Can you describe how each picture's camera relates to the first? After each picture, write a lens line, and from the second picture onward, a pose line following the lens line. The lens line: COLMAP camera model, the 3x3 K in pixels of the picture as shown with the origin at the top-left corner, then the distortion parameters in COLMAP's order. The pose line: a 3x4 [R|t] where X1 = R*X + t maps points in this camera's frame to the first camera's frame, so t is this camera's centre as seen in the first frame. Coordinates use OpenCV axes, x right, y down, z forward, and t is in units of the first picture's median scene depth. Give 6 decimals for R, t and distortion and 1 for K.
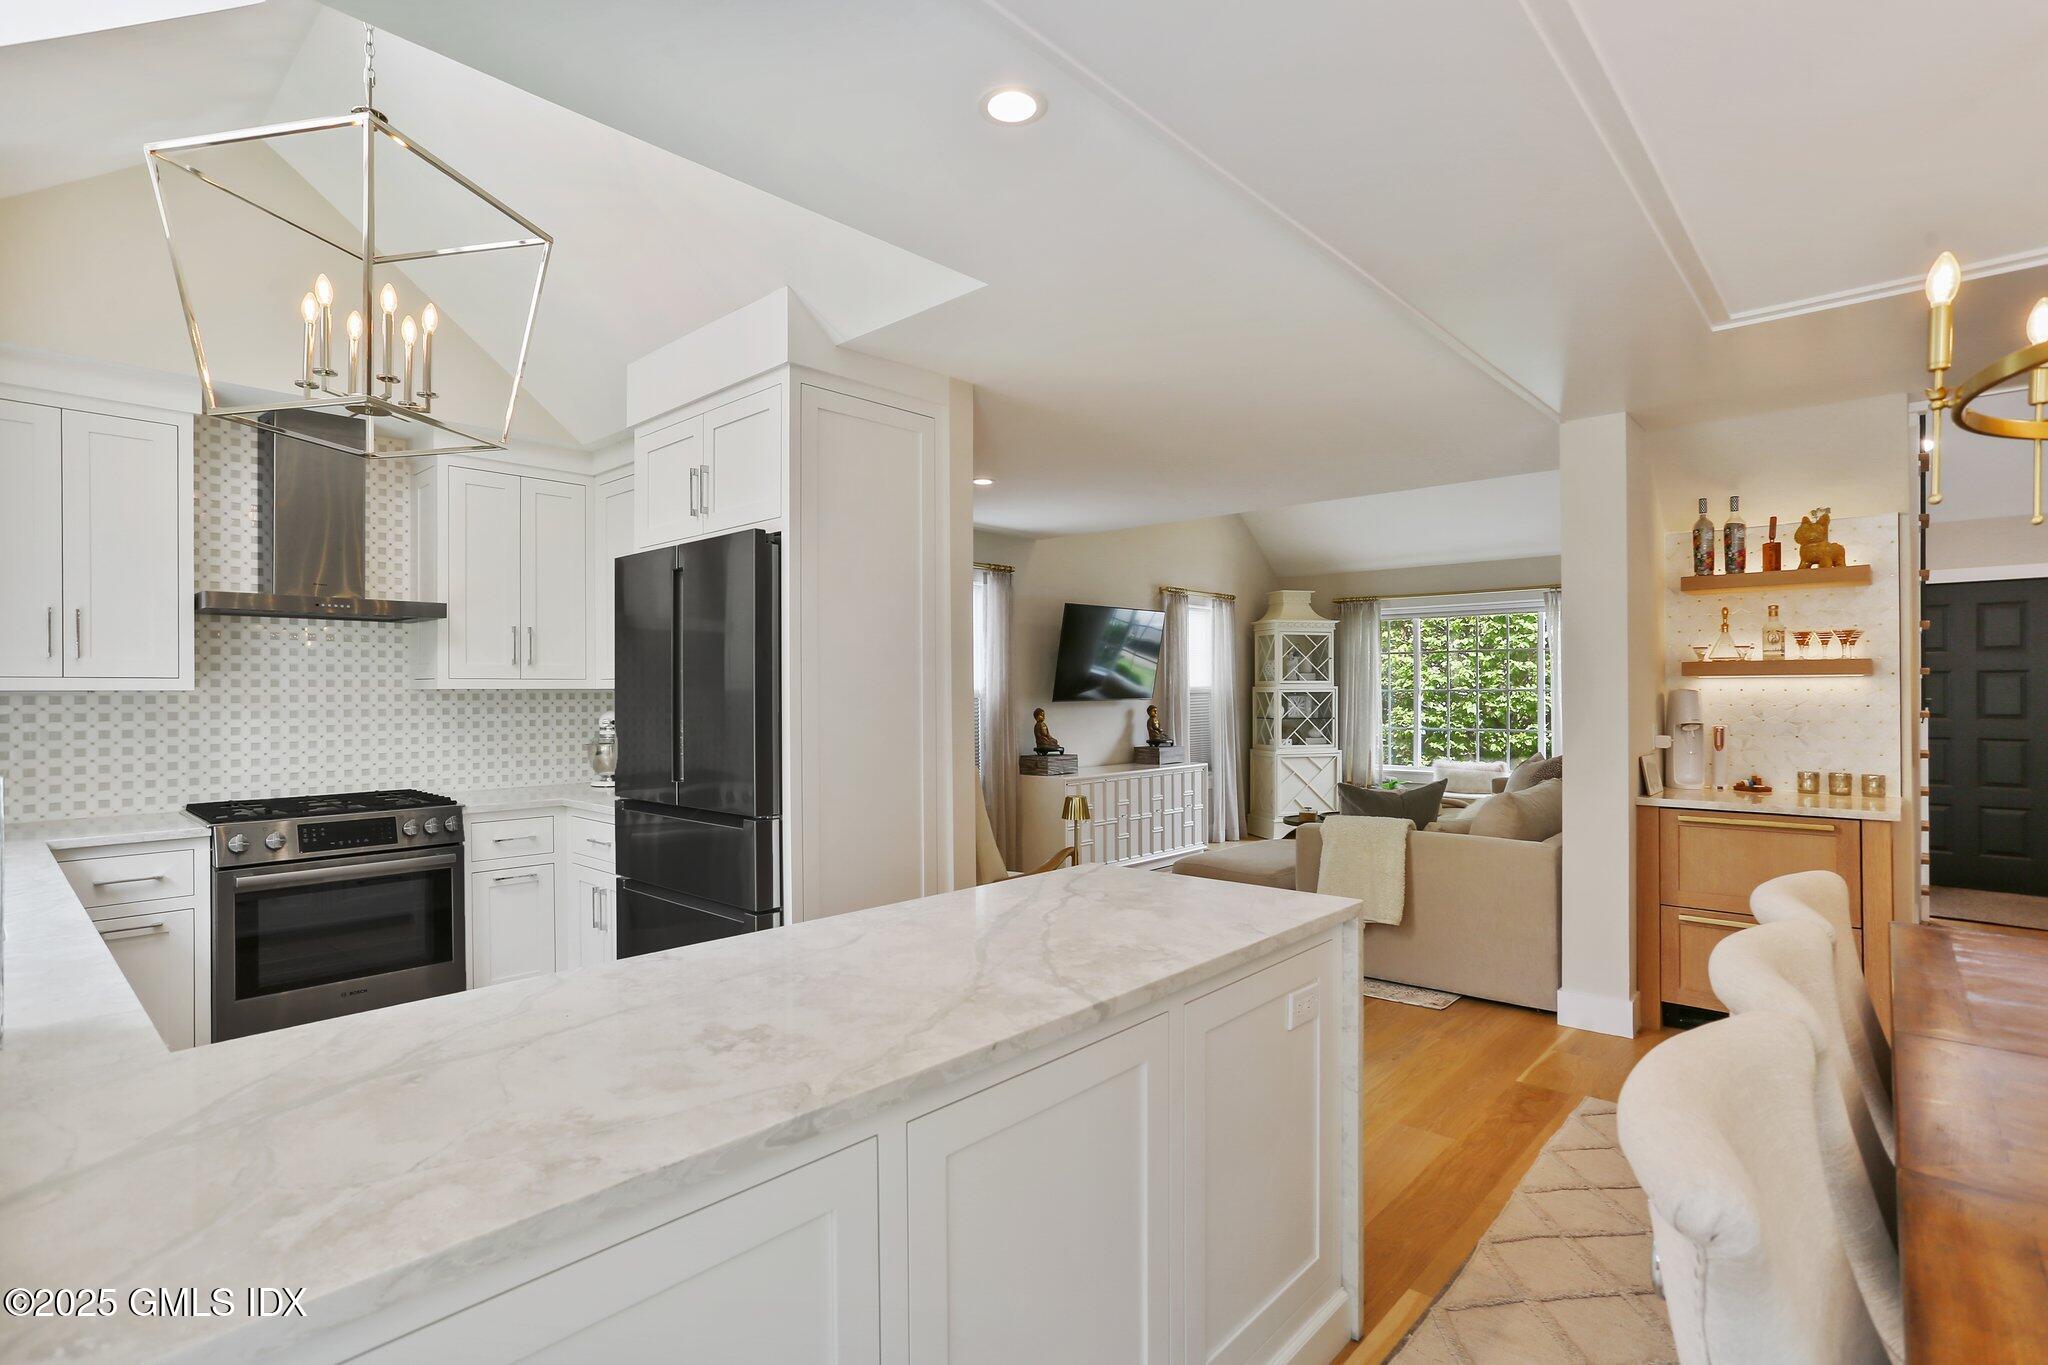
lens RADIAL K [[995.4, 0, 1027.9], [0, 995.4, 703.0], [0, 0, 1]] dist [-0.056834, 0.036971]
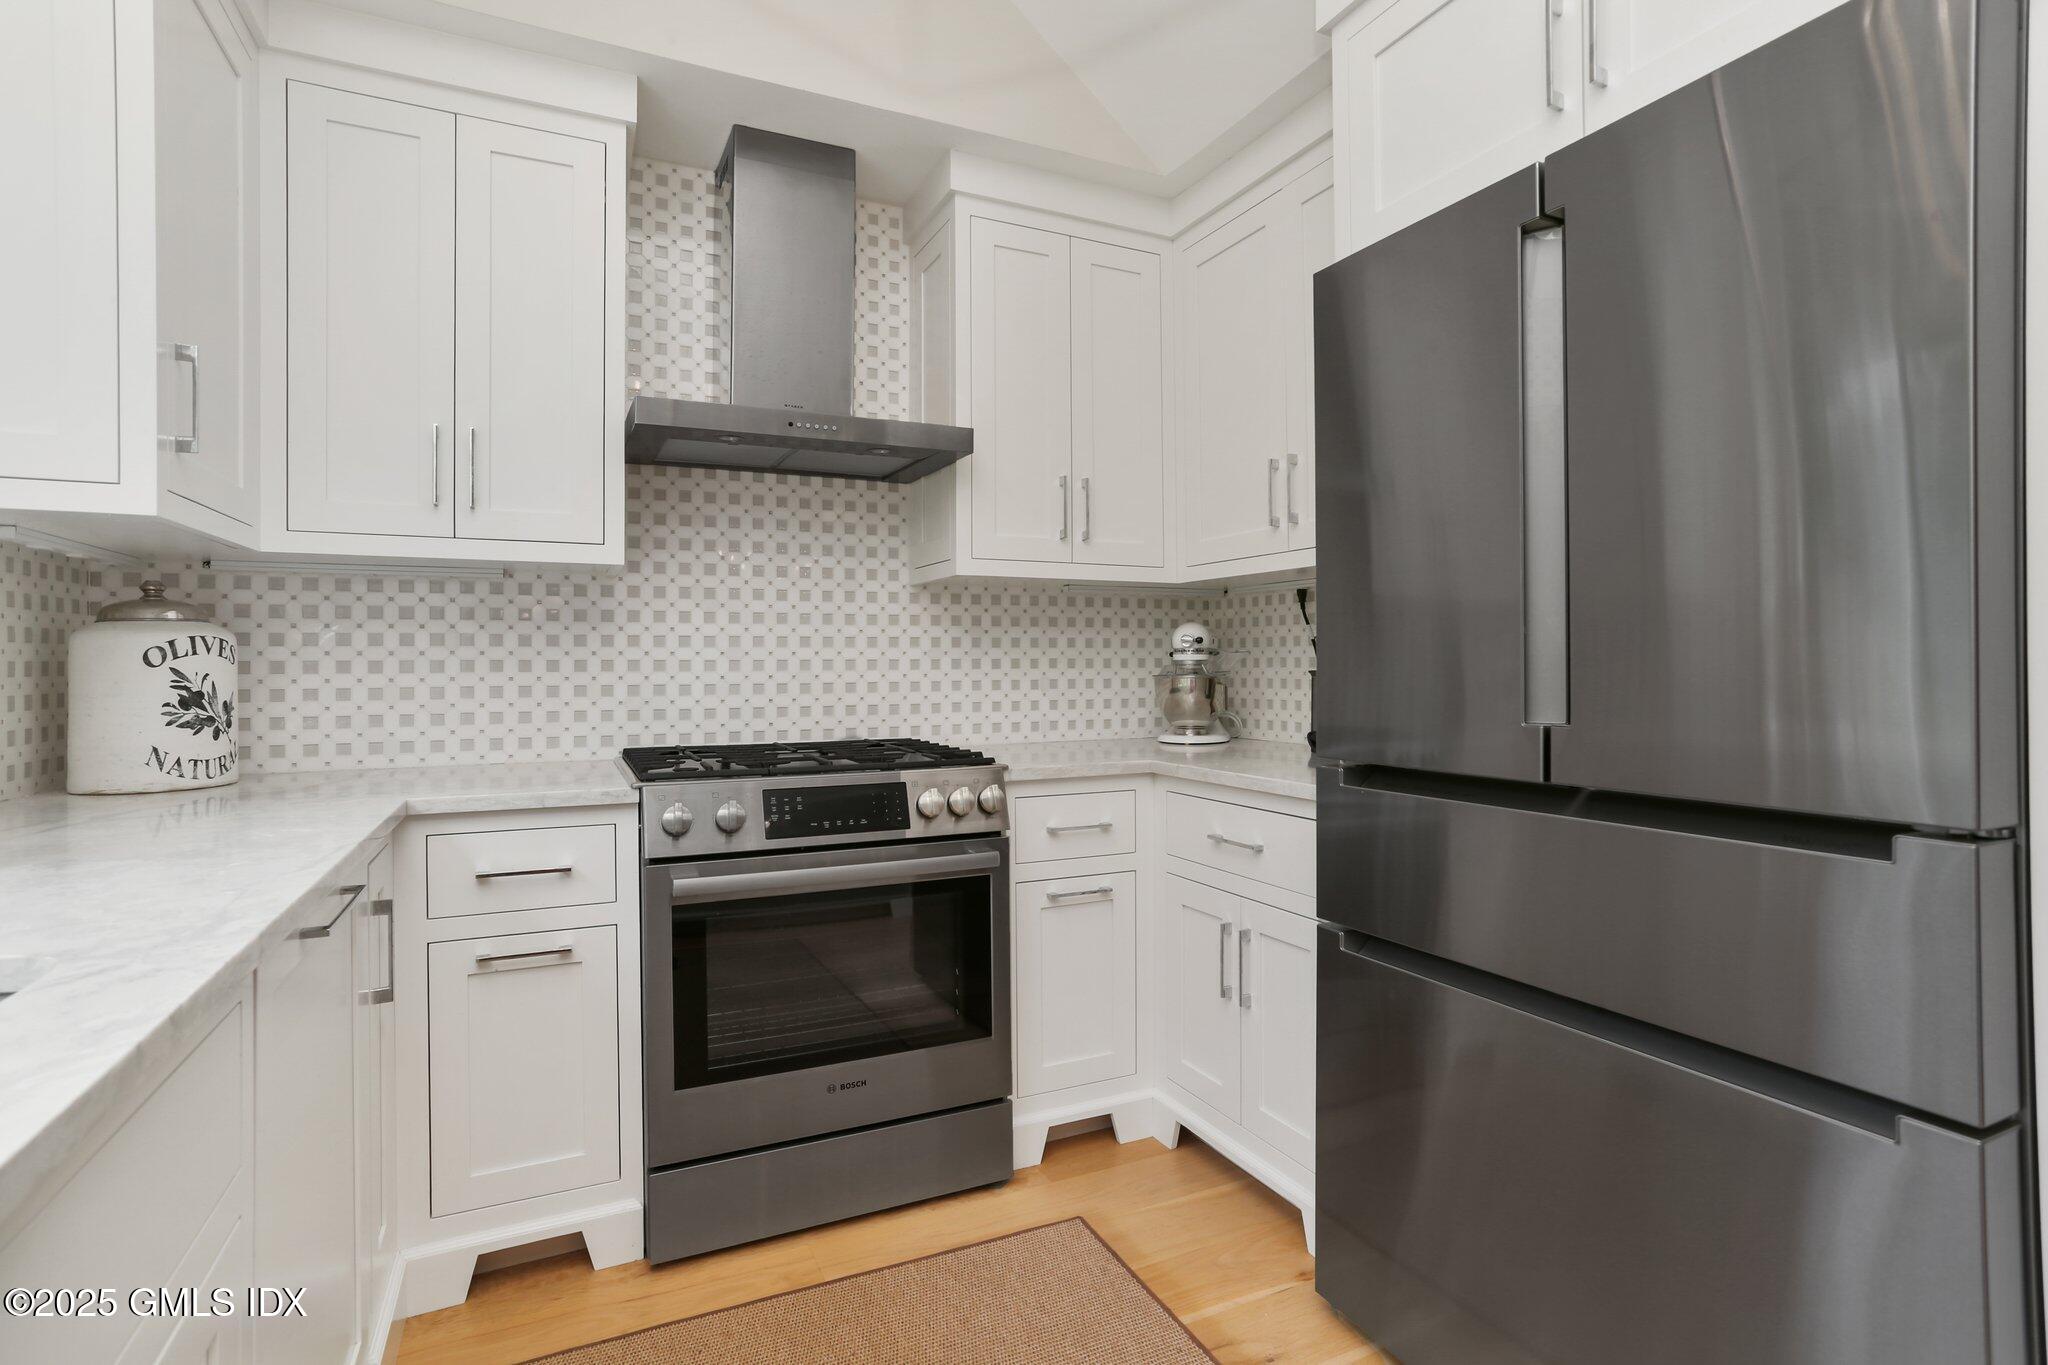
lens RADIAL K [[995.4, 0, 1027.9], [0, 995.4, 703.0], [0, 0, 1]] dist [-0.056834, 0.036971]
pose [[0.927975, 0.016081, -0.372296, -0.335184], [-0.005904, 0.999577, 0.028460, 0.048641], [0.372596, -0.024212, 0.927678, 0.447447]]
